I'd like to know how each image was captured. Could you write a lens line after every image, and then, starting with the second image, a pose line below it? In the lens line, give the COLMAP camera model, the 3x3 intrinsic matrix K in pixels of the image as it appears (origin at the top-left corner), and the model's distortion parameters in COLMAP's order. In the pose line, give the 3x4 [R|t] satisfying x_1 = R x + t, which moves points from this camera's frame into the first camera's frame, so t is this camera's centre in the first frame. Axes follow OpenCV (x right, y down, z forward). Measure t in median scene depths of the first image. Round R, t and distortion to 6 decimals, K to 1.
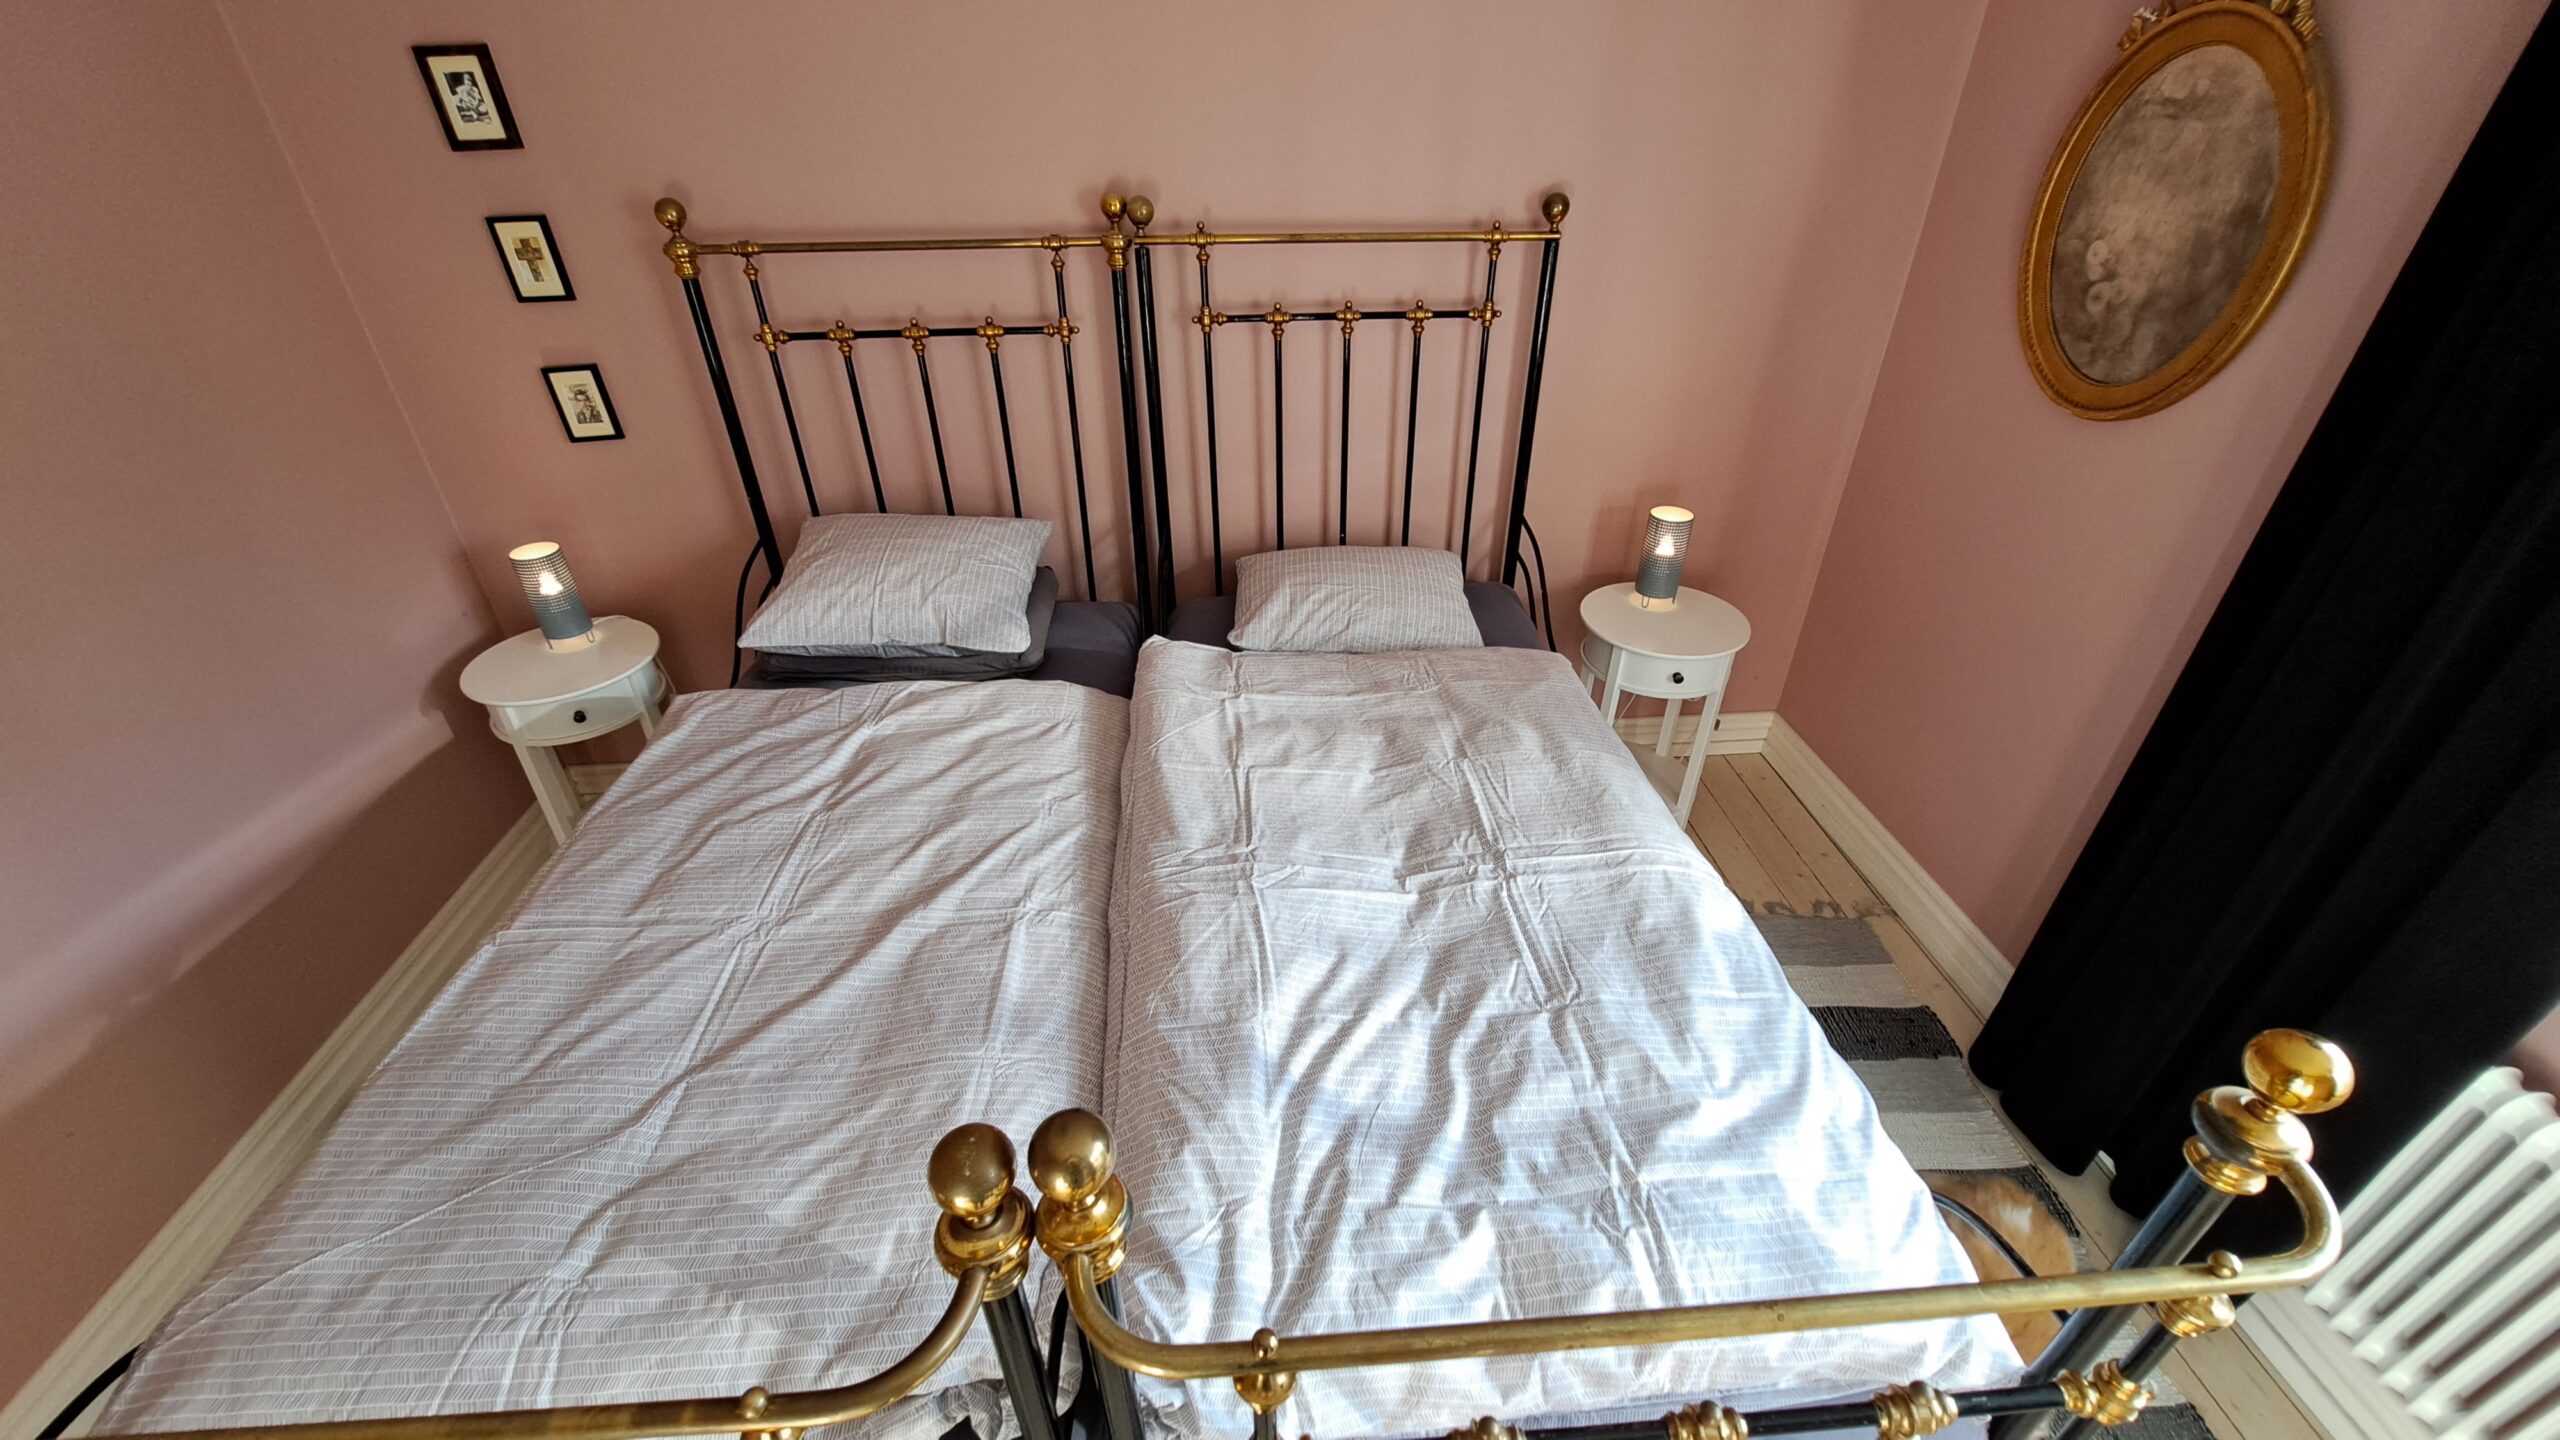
lens RADIAL K [[1021.4, 0, 1278.5], [0, 1021.4, 728.8], [0, 0, 1]] dist [-0.000737, -0.002110]
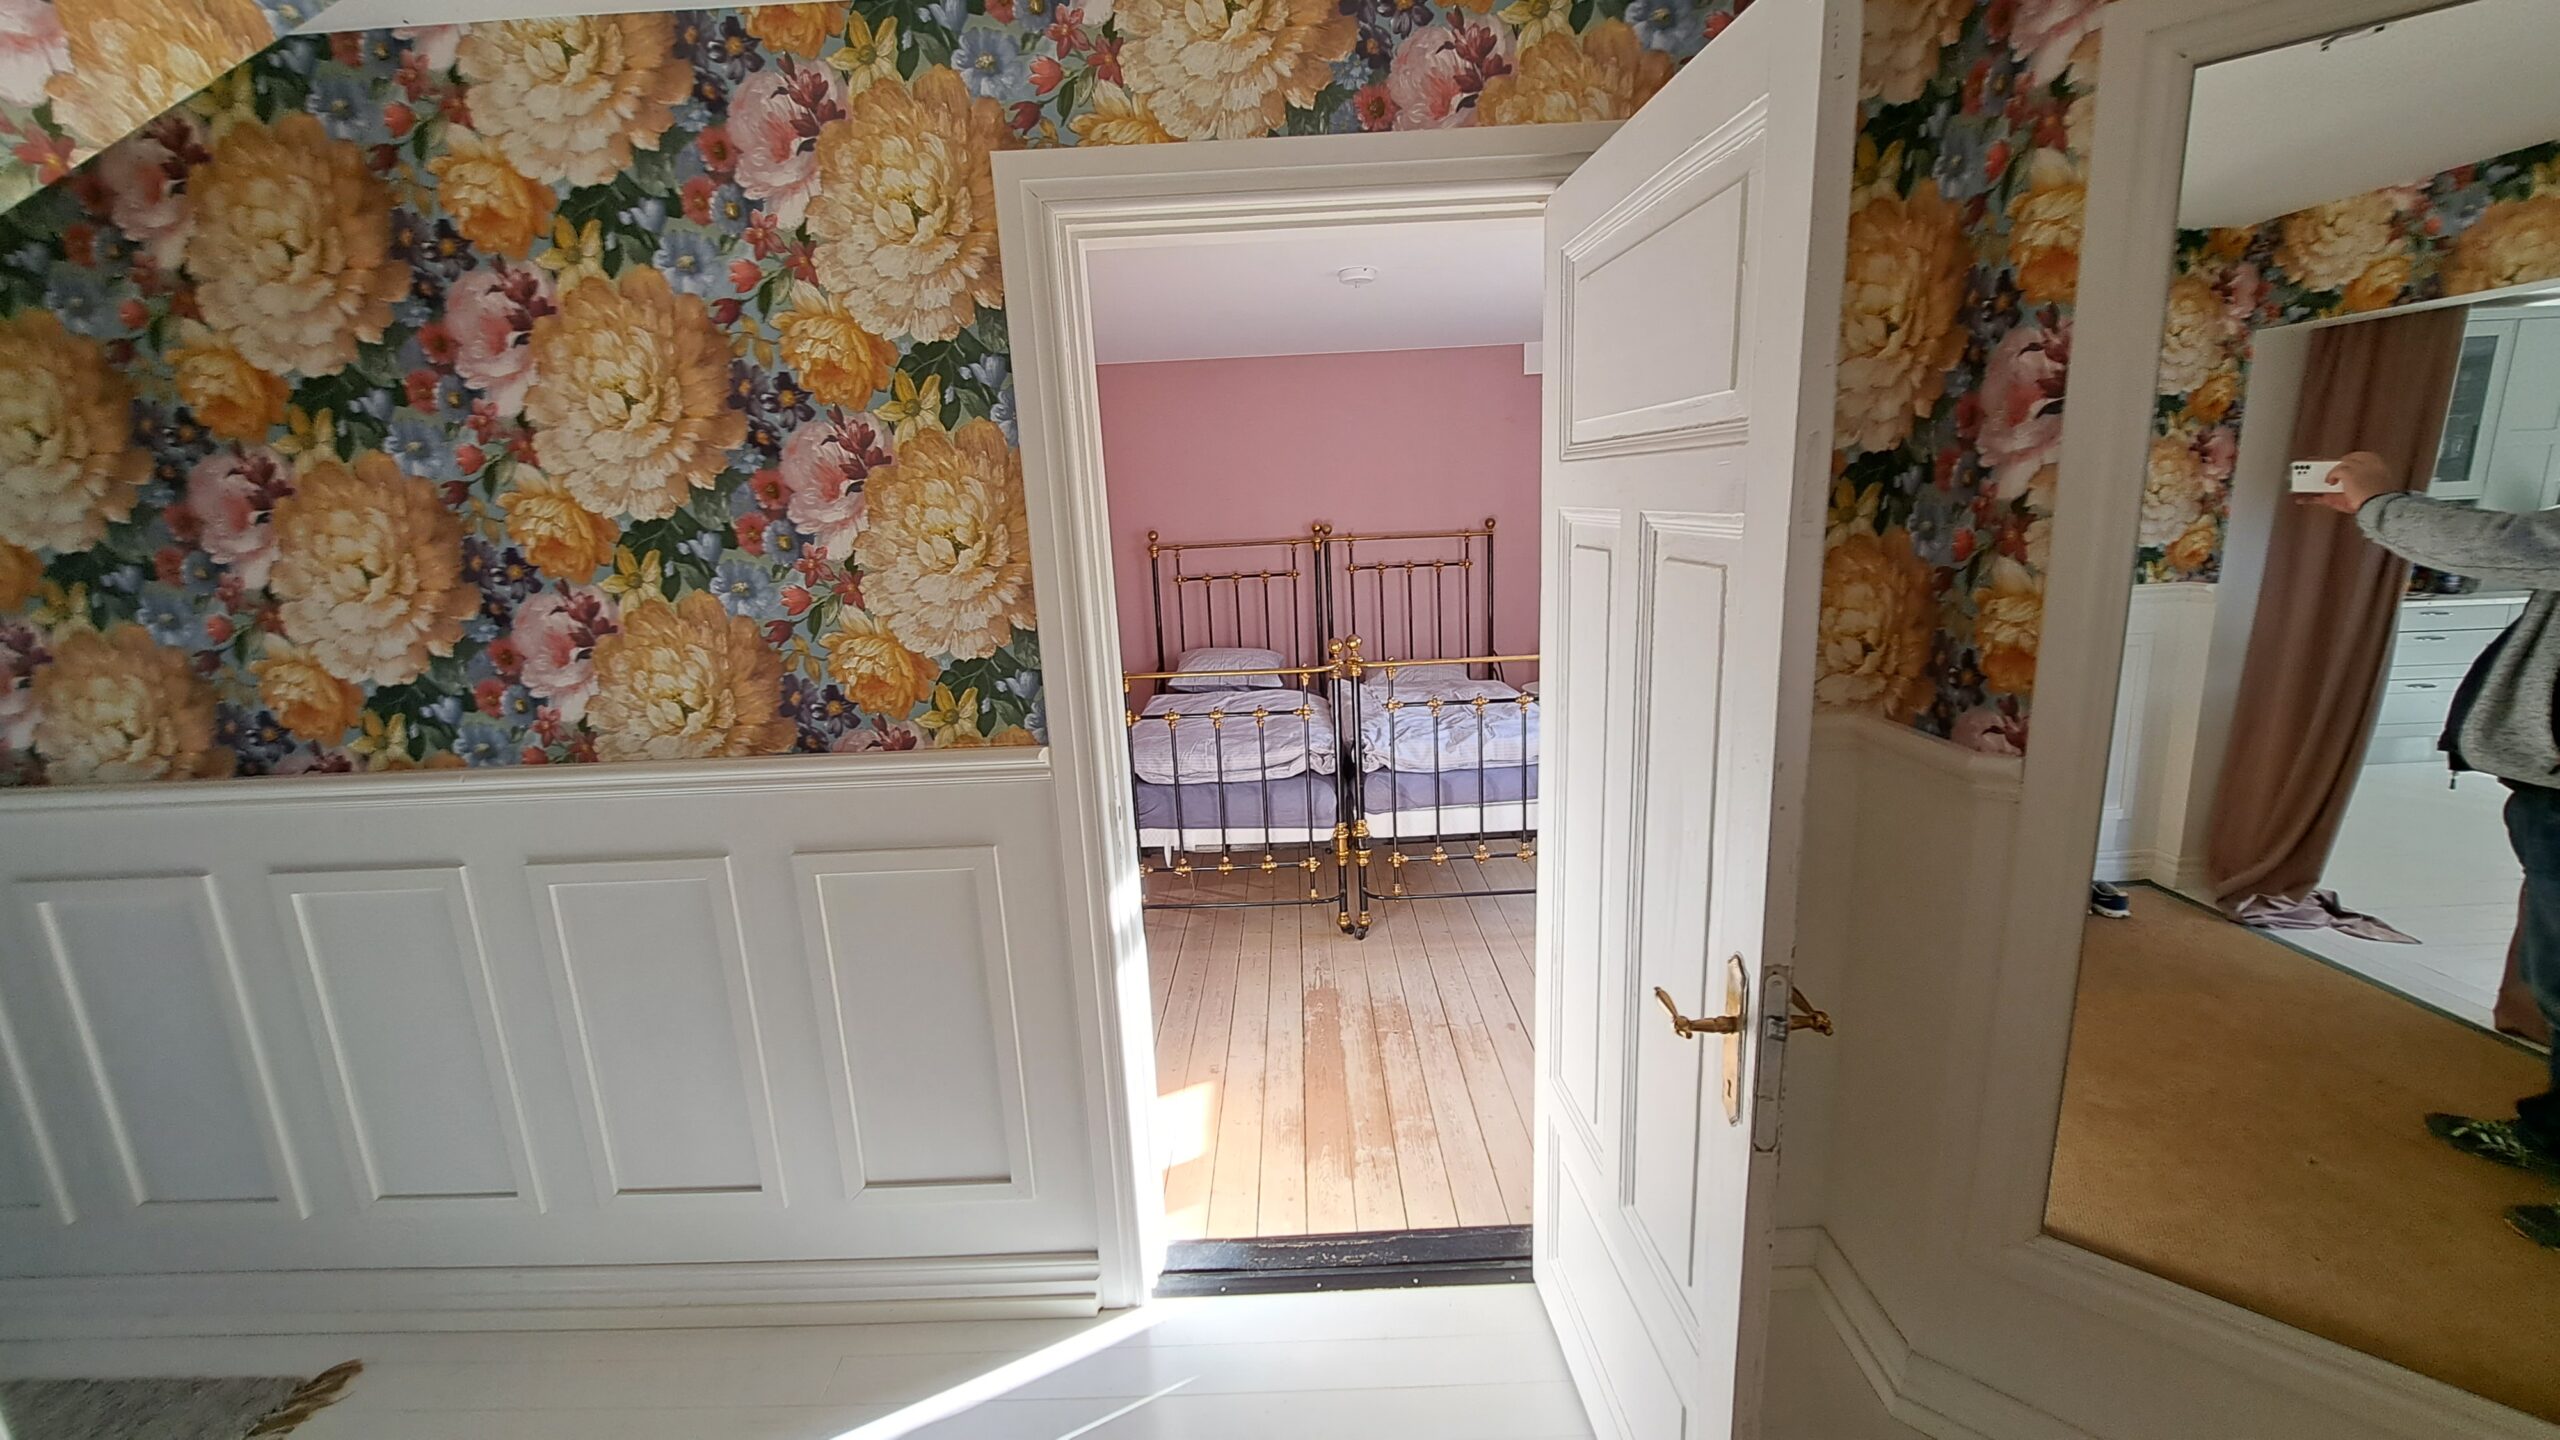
lens RADIAL K [[1021.4, 0, 1279.7], [0, 1021.4, 715.0], [0, 0, 1]] dist [-0.000737, -0.002110]
pose [[0.995230, -0.019498, -0.095584, -0.014467], [-0.014995, 0.937602, -0.347388, 0.804127], [0.096393, 0.347164, 0.932837, -1.217144]]
